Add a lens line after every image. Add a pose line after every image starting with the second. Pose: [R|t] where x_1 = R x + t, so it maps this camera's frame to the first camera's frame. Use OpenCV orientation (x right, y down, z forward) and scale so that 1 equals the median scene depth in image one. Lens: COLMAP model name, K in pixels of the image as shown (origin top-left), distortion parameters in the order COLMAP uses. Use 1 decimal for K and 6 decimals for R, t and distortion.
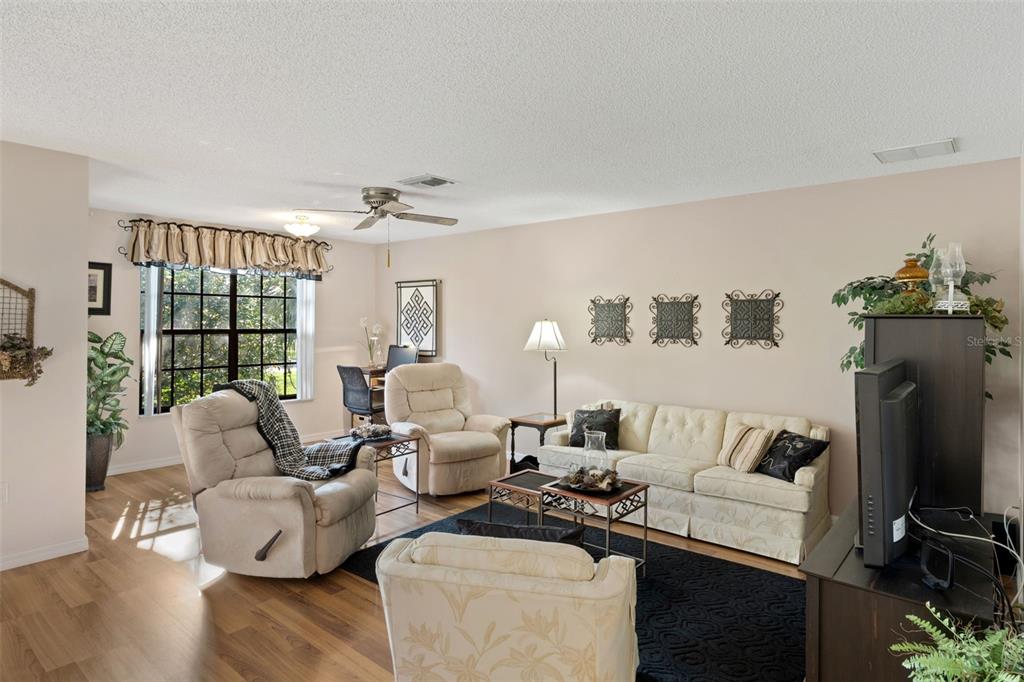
lens RADIAL K [[574.0, 0, 505.3], [0, 574.0, 323.1], [0, 0, 1]] dist [-0.002631, -0.005131]
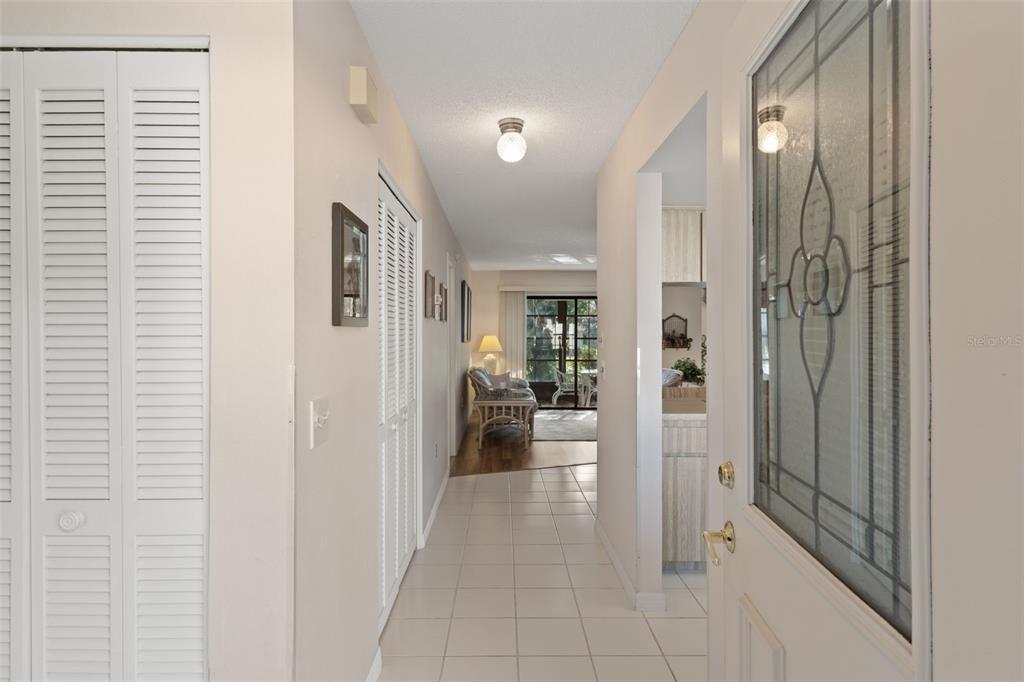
lens RADIAL K [[550.9, 0, 513.3], [0, 550.9, 335.6], [0, 0, 1]] dist [0.001734, 0.001109]
pose [[0.656179, -0.003113, -0.754599, 0.543741], [0.002136, 0.999995, -0.002268, 0.023403], [0.754602, -0.000124, 0.656183, -1.129613]]
